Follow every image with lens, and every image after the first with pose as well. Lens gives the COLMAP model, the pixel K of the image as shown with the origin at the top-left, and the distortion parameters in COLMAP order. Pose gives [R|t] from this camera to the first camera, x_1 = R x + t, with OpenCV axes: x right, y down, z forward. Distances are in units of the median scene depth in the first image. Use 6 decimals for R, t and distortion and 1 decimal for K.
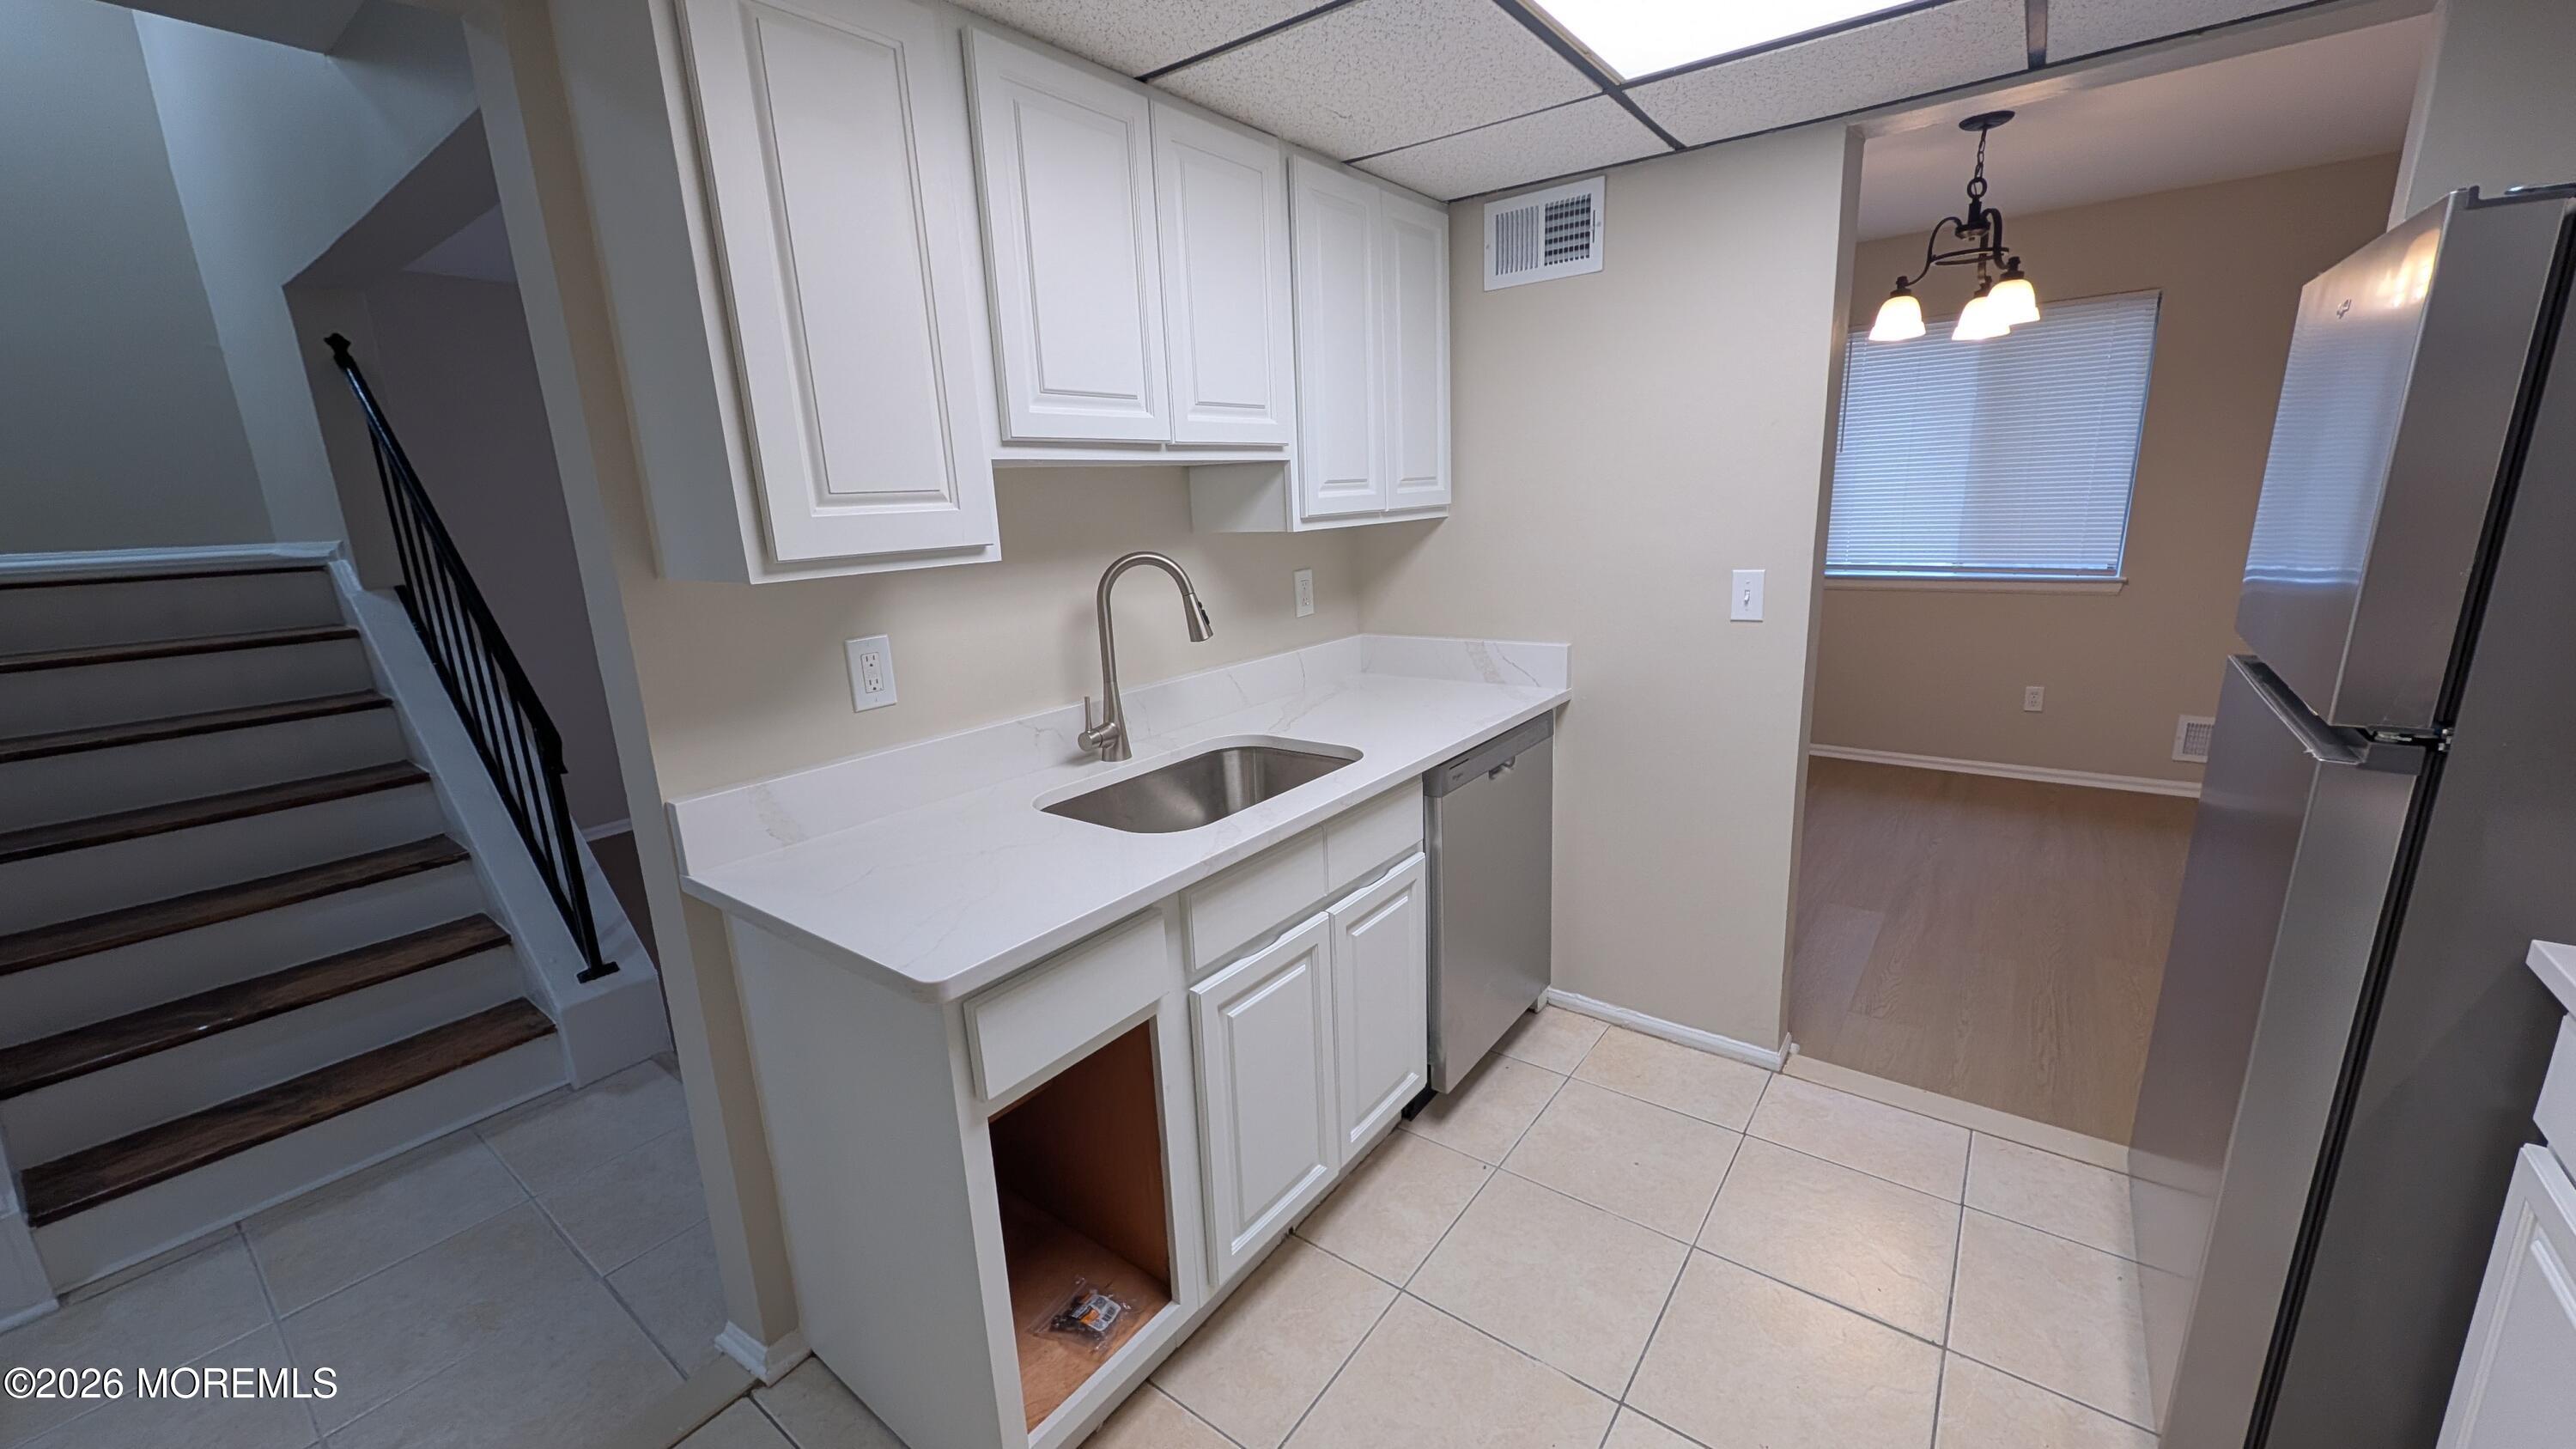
lens RADIAL K [[981.1, 0, 1292.4], [0, 981.1, 732.4], [0, 0, 1]] dist [0.000057, 0.000040]
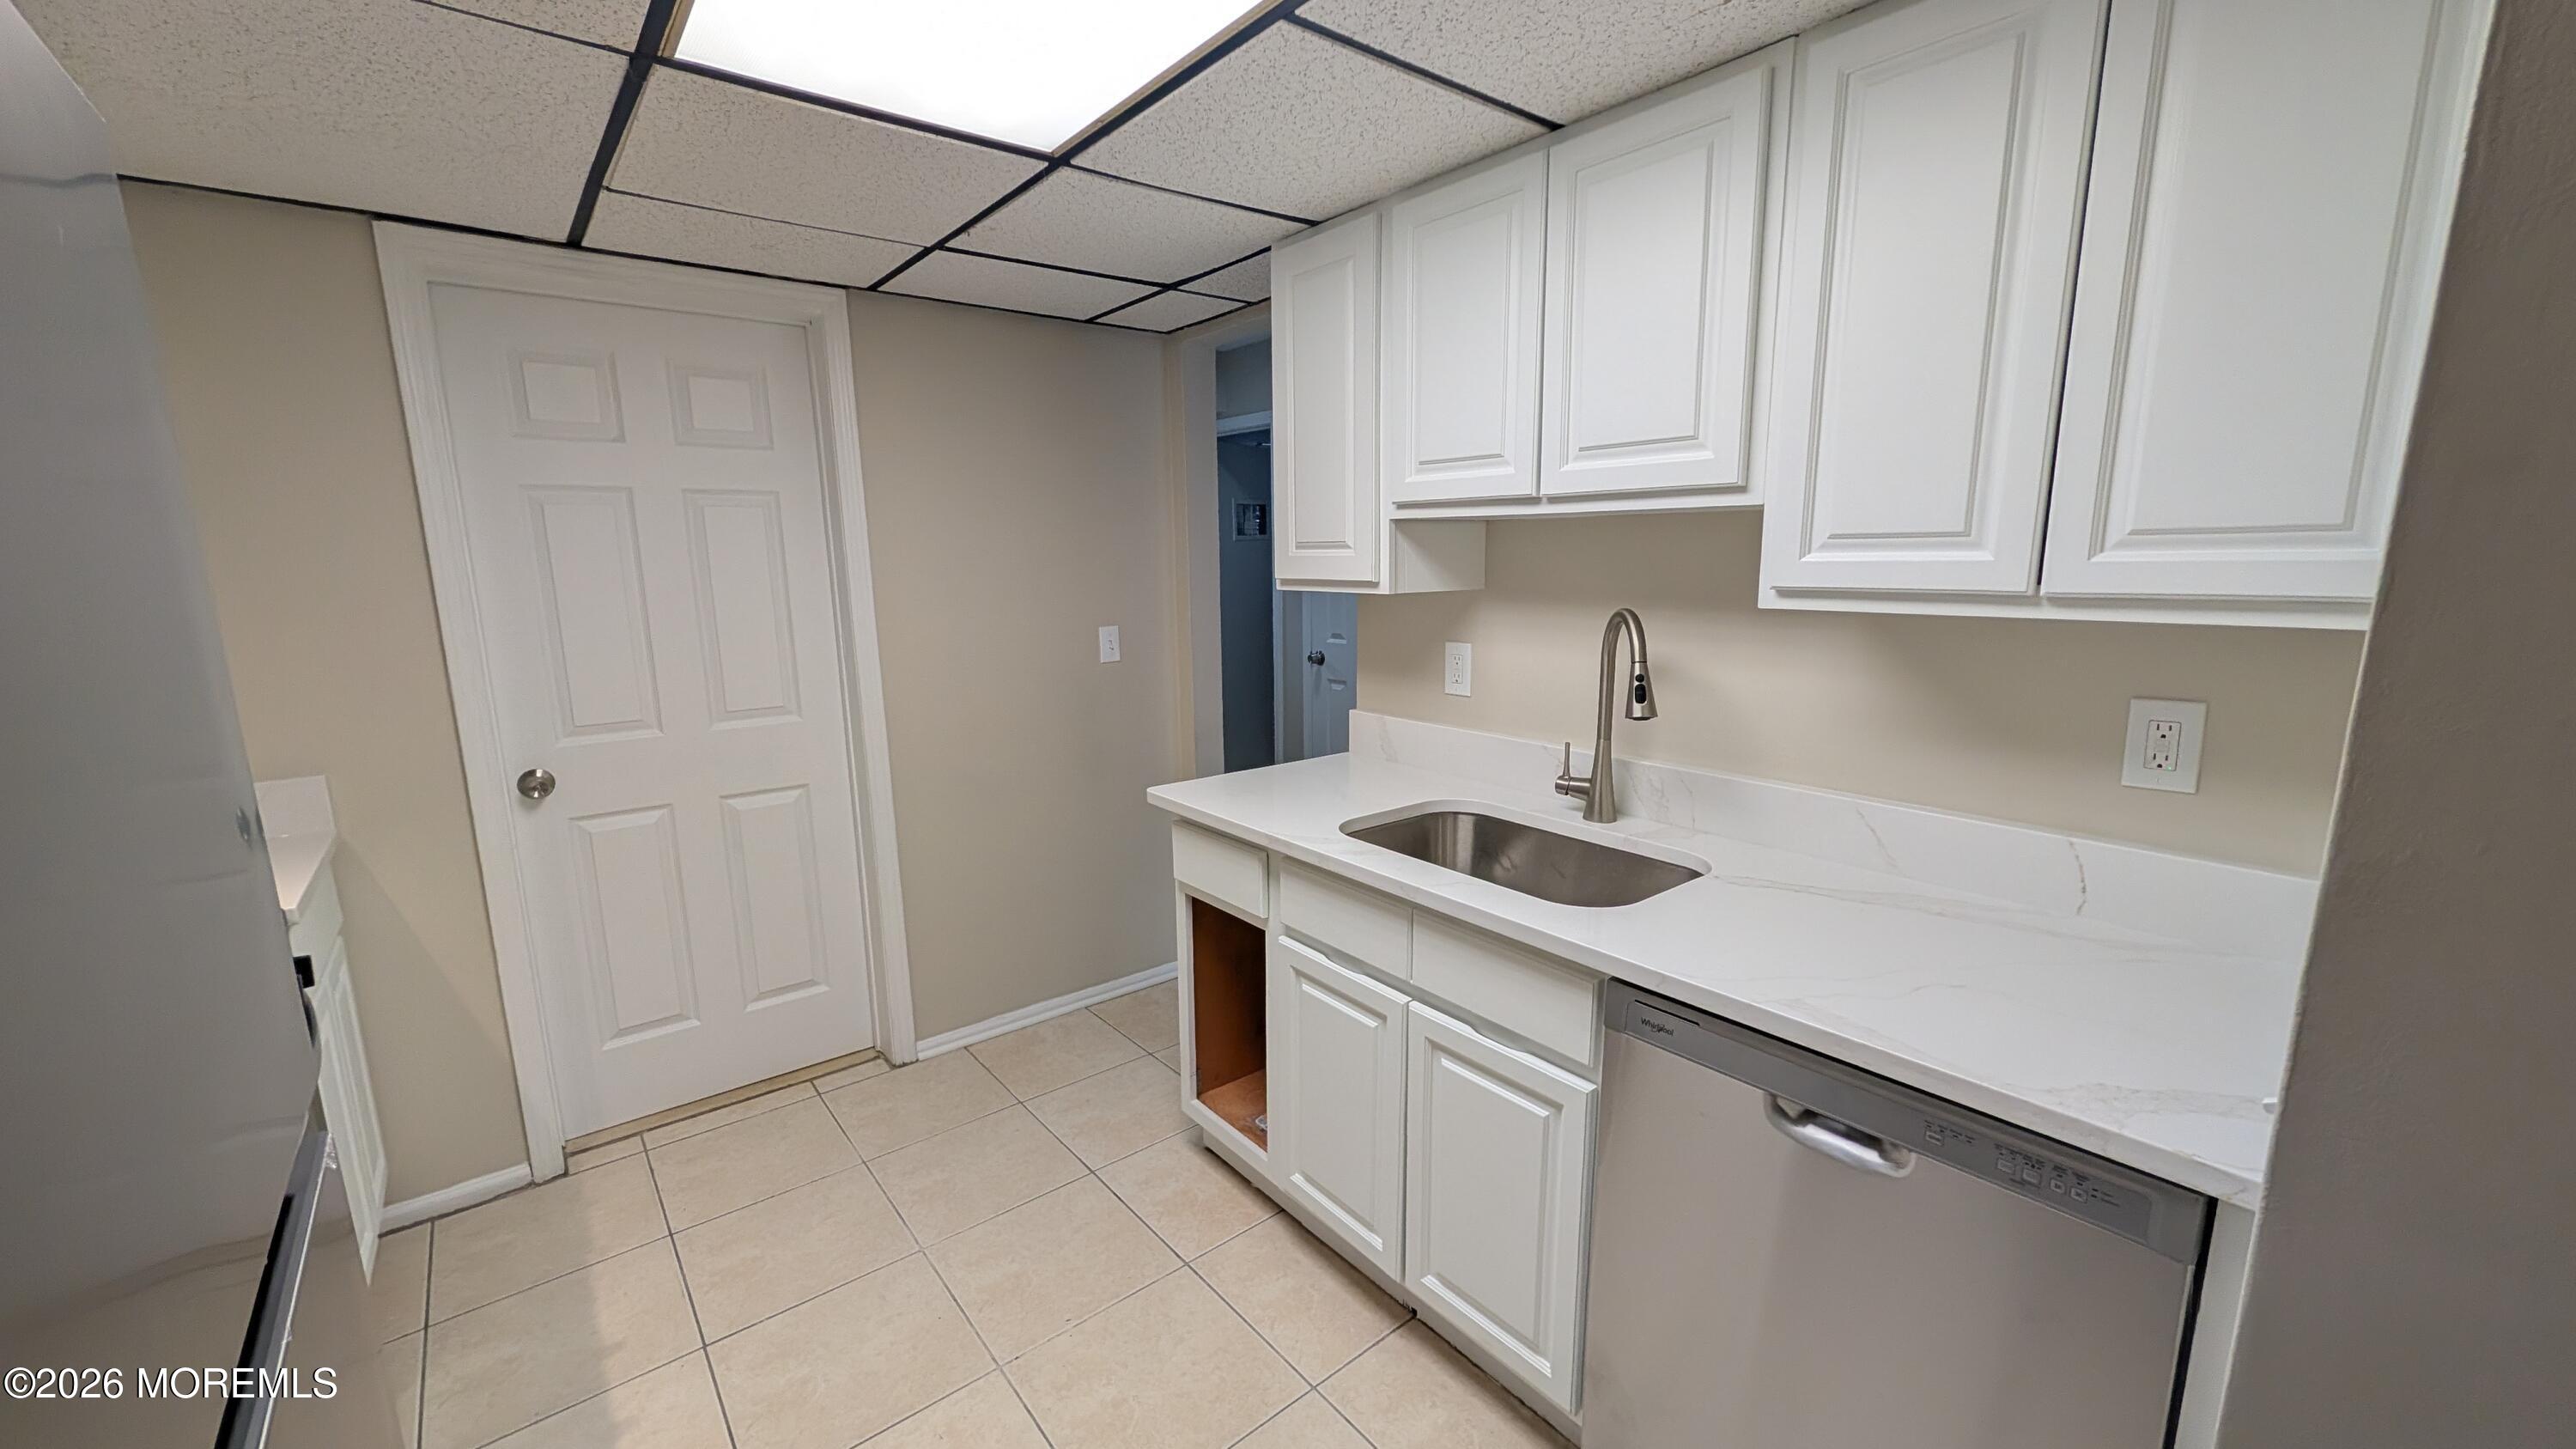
lens RADIAL K [[978.3, 0, 1284.0], [0, 978.3, 731.2], [0, 0, 1]] dist [-0.001302, -0.000075]
pose [[-0.237124, 0.223285, -0.945471, 0.865894], [-0.210340, 0.938343, 0.274355, -0.280471], [0.948435, 0.263926, -0.175538, 0.962944]]
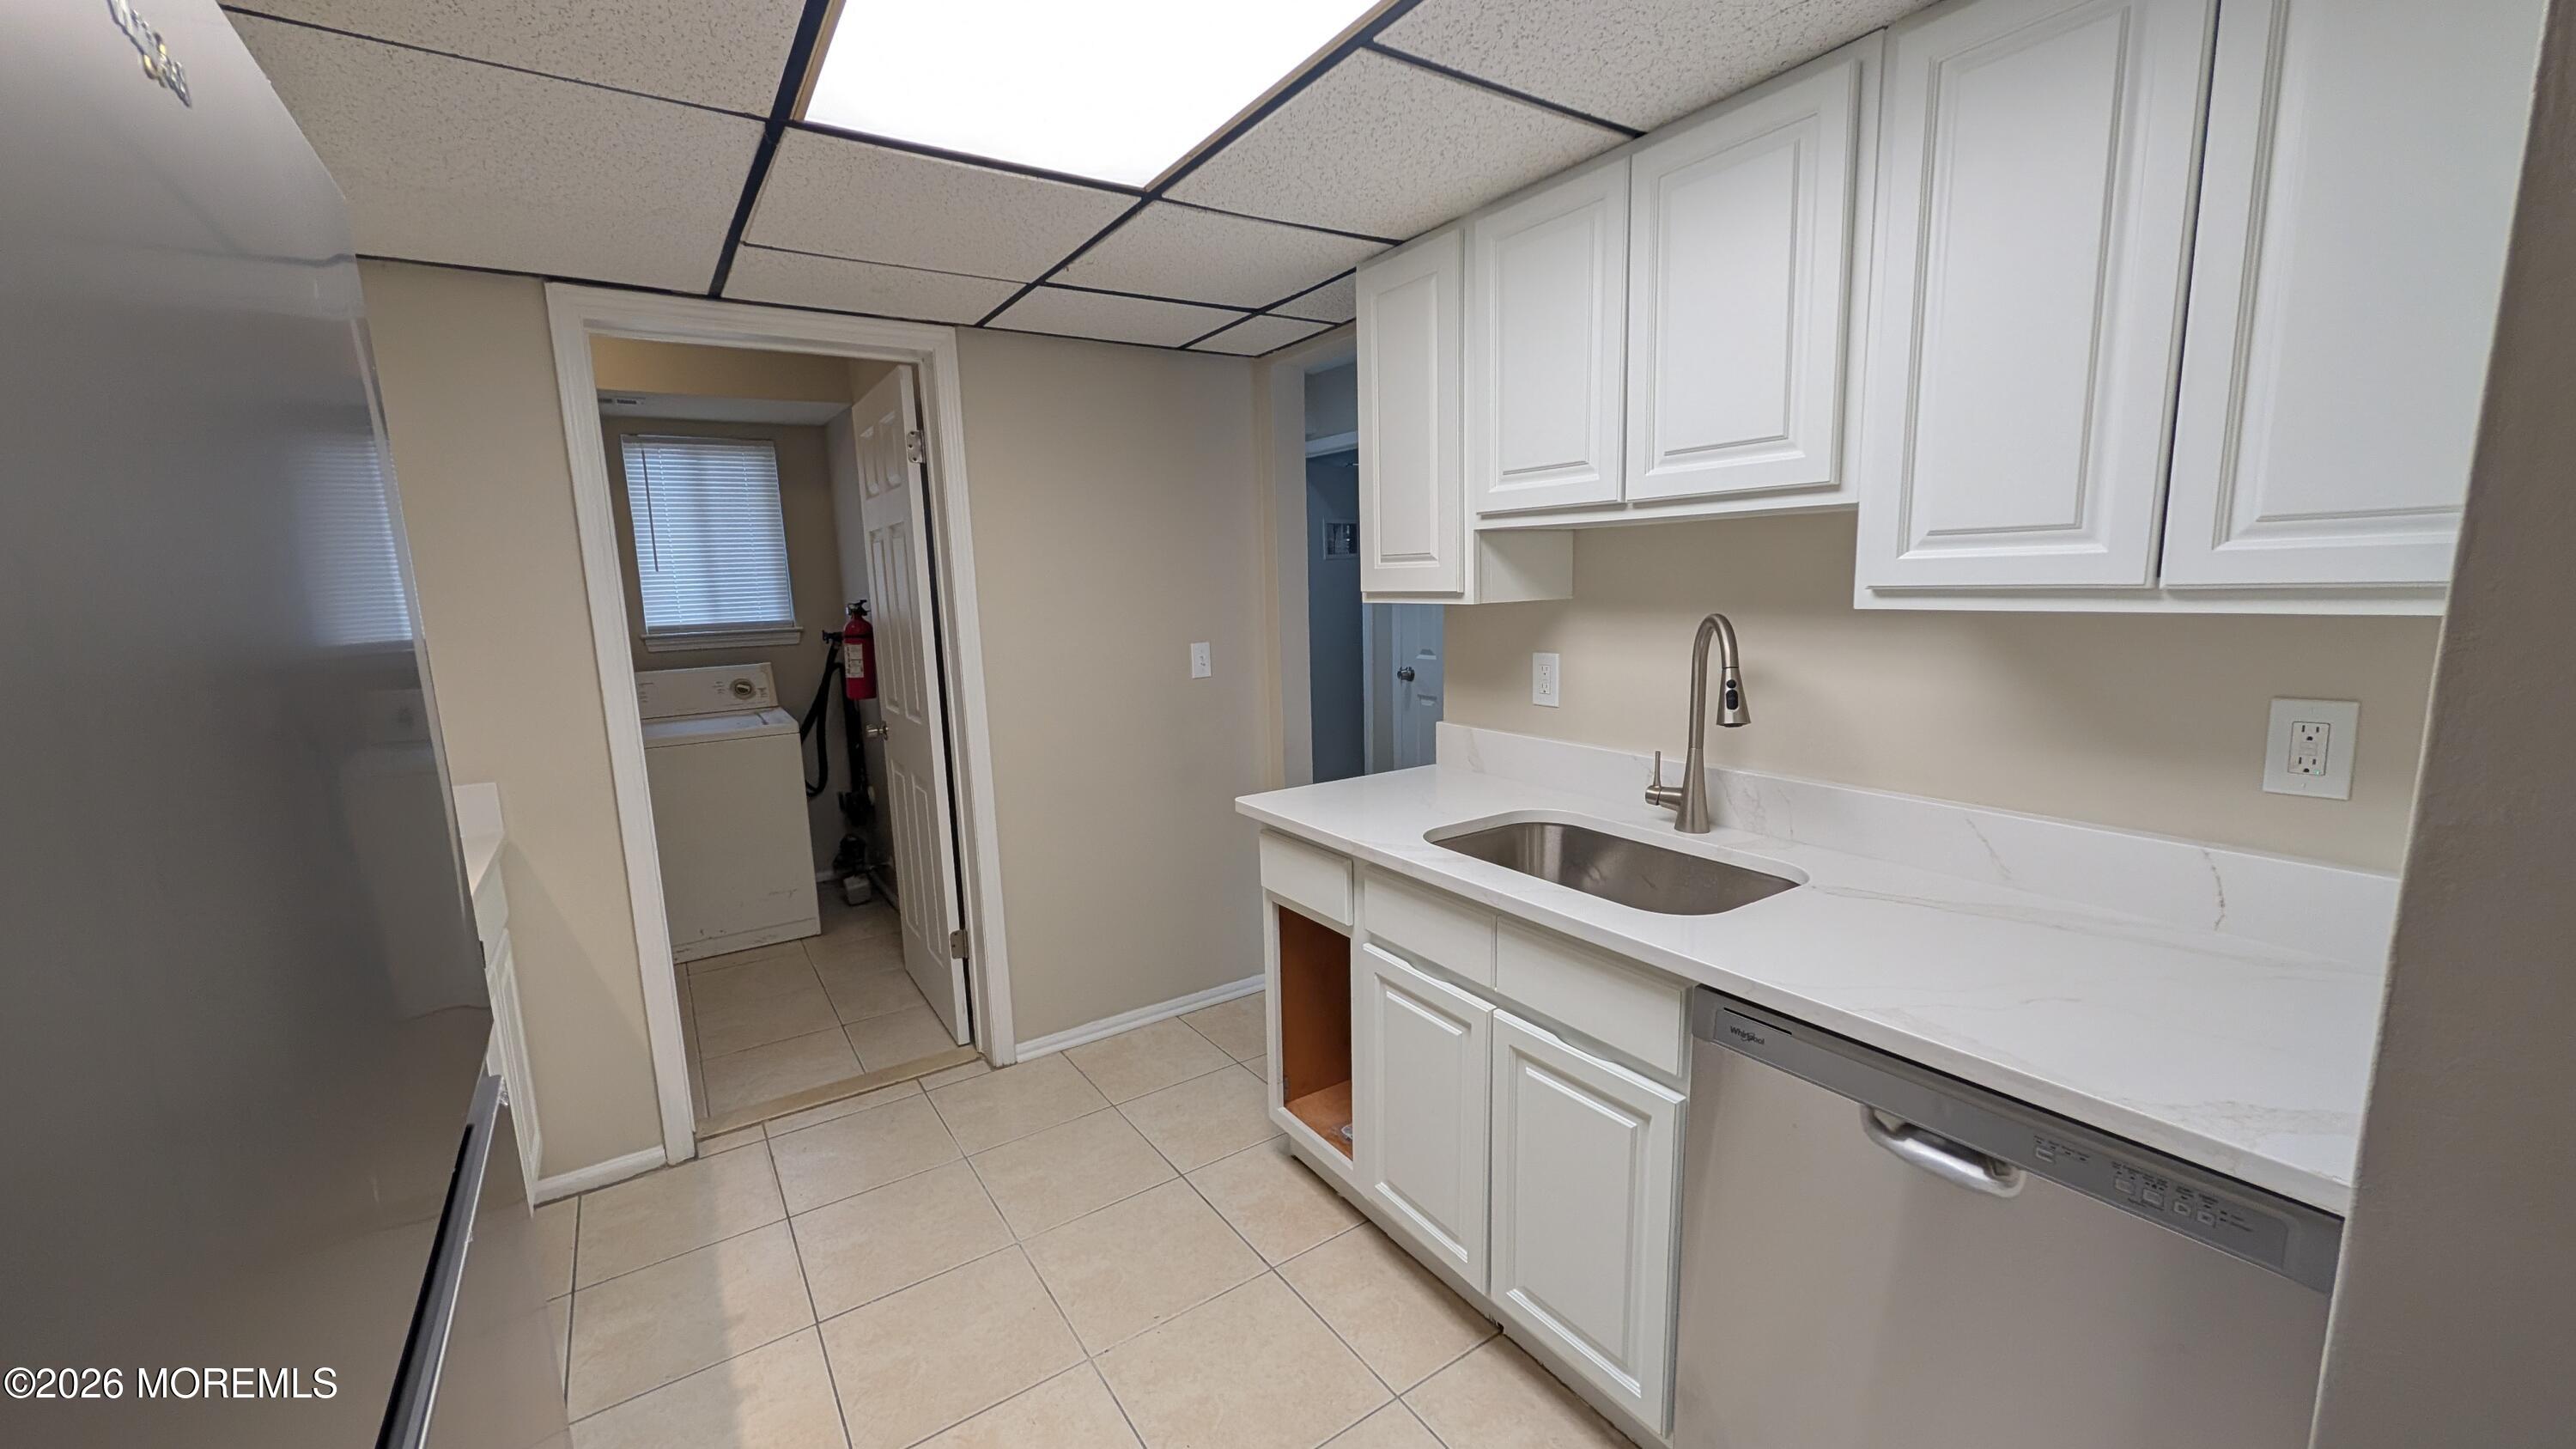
lens RADIAL K [[978.3, 0, 1284.0], [0, 978.3, 731.2], [0, 0, 1]] dist [-0.001302, -0.000075]
pose [[-0.326817, 0.202263, -0.923190, 0.881767], [-0.183394, 0.944690, 0.271896, -0.273618], [0.927123, 0.258168, -0.271647, 0.979759]]
